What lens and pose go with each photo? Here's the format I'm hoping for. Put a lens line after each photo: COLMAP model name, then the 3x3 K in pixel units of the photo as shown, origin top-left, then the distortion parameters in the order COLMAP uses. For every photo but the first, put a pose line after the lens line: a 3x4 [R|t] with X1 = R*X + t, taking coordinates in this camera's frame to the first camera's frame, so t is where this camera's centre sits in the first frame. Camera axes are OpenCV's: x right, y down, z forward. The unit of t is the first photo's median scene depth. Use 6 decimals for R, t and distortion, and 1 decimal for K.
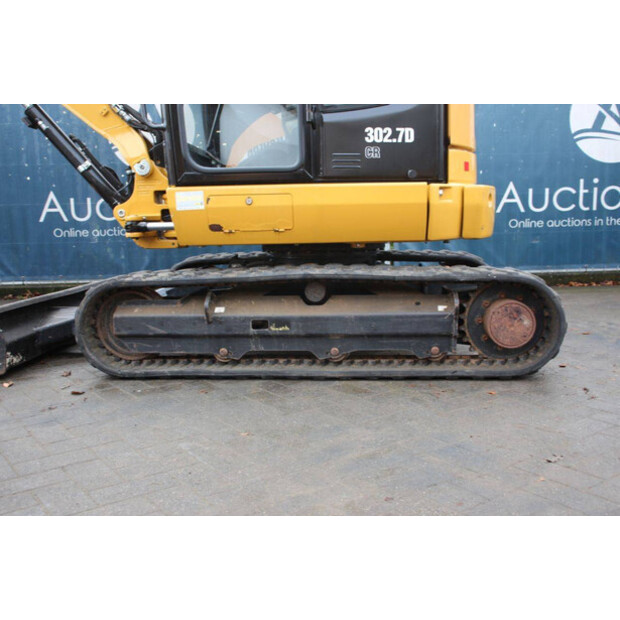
lens RADIAL K [[663.1, 0, 311.9], [0, 663.1, 307.2], [0, 0, 1]] dist [-0.047703, 0.000000]
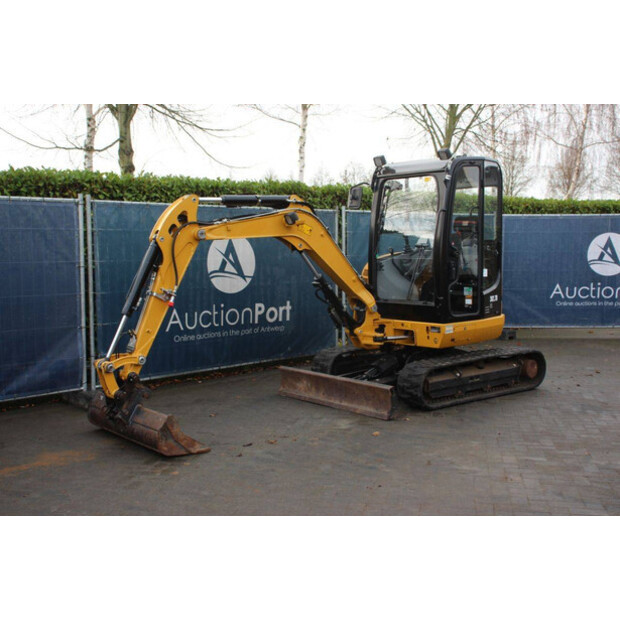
lens RADIAL K [[759.1, 0, 319.9], [0, 759.1, 306.9], [0, 0, 1]] dist [0.019679, 0.000000]
pose [[0.718283, -0.040538, 0.694569, -2.374246], [0.087320, 0.995660, -0.032190, -0.193105], [-0.690250, 0.083771, 0.718705, -0.623423]]
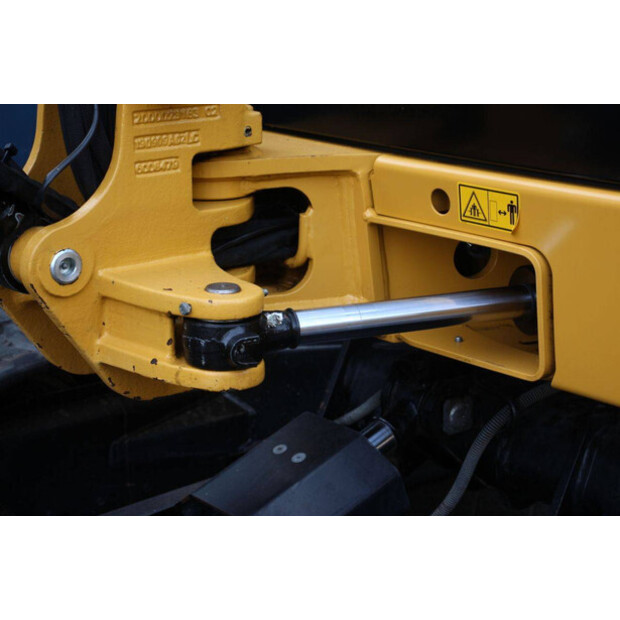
lens RADIAL K [[1454.9, 0, 309.9], [0, 1454.9, 310.3], [0, 0, 1]] dist [0.315556, 0.000000]
pose [[0.734048, -0.155796, 0.660985, -0.691796], [0.075209, 0.985991, 0.148878, -0.243769], [-0.674920, -0.059572, 0.735482, 0.743665]]
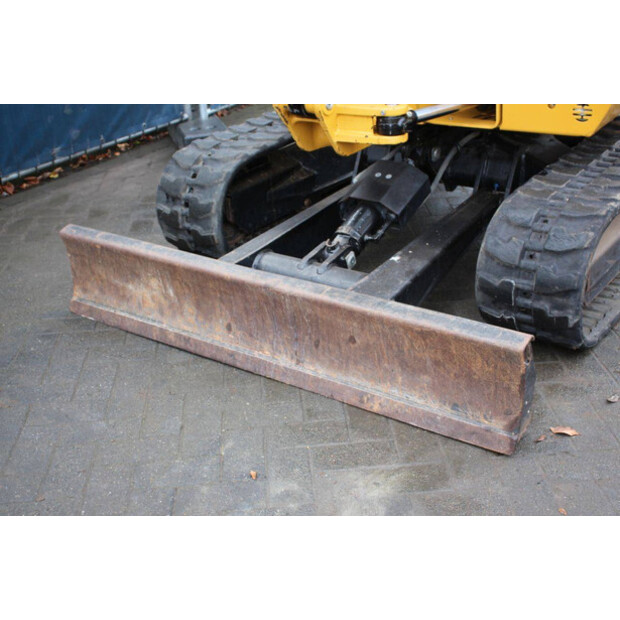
lens RADIAL K [[827.6, 0, 312.5], [0, 827.6, 311.7], [0, 0, 1]] dist [0.044502, 0.000000]
pose [[0.521599, -0.381787, 0.763003, -1.121099], [0.153774, 0.921716, 0.356081, -0.289860], [-0.839219, -0.068401, 0.539474, 0.786832]]
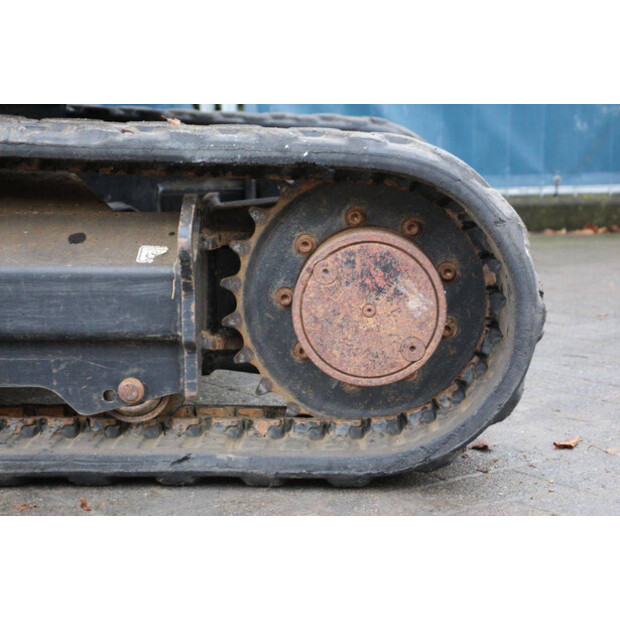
lens RADIAL K [[1454.9, 0, 308.7], [0, 1454.9, 310.2], [0, 0, 1]] dist [0.315556, 0.000000]
pose [[0.998935, 0.014437, 0.043819, 0.236790], [-0.014840, 0.999850, 0.008900, 0.020175], [-0.043684, -0.009541, 0.999000, 0.305409]]
